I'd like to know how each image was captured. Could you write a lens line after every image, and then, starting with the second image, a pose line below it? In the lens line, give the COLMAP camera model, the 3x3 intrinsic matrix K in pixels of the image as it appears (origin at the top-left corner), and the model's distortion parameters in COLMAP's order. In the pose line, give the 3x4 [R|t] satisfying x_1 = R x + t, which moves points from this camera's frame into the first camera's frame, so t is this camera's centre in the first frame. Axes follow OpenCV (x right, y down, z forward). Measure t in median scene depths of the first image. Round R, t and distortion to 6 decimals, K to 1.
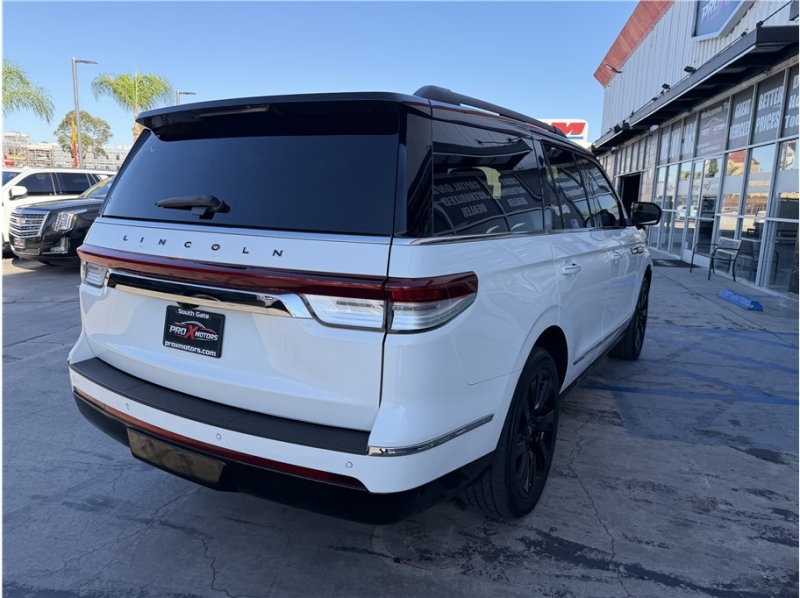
lens RADIAL K [[561.8, 0, 406.7], [0, 561.8, 296.7], [0, 0, 1]] dist [0.015919, -0.026864]
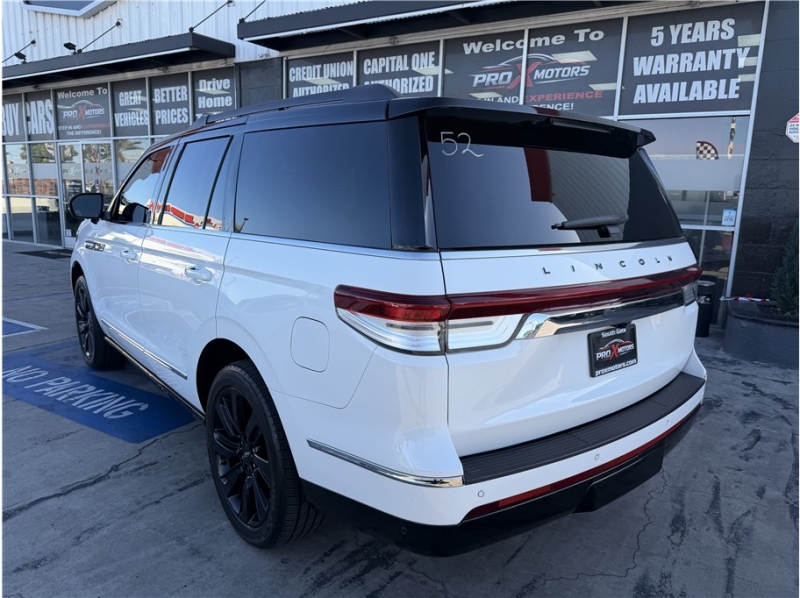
lens RADIAL K [[566.2, 0, 405.3], [0, 566.2, 303.0], [0, 0, 1]] dist [0.007992, -0.017900]
pose [[0.339334, -0.190586, 0.921156, -0.863949], [0.148962, 0.977791, 0.147429, -0.136390], [-0.928796, 0.087189, 0.360188, 0.592831]]
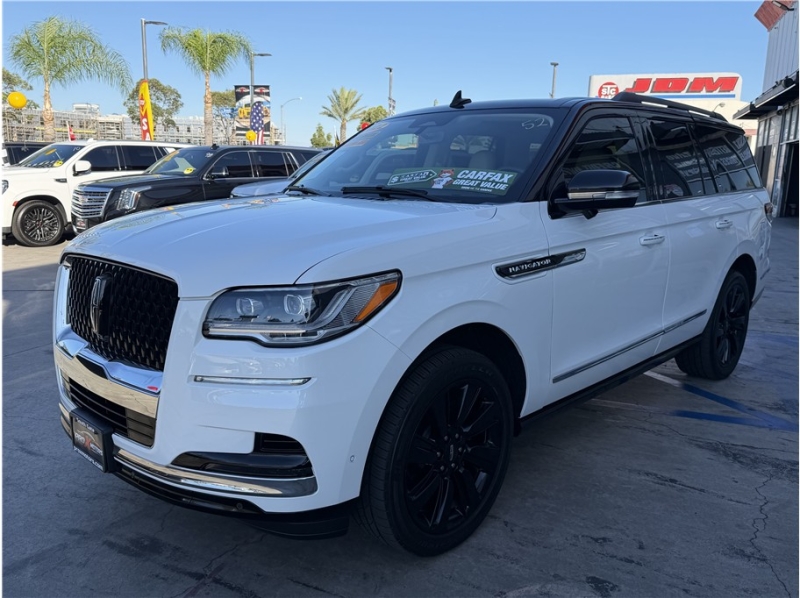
lens RADIAL K [[655.5, 0, 400.7], [0, 655.5, 293.7], [0, 0, 1]] dist [0.017936, -0.028949]
pose [[0.987290, 0.024378, -0.157048, -0.029324], [-0.023029, 0.999681, 0.010402, -0.014282], [0.157252, -0.006653, 0.987536, 0.092448]]
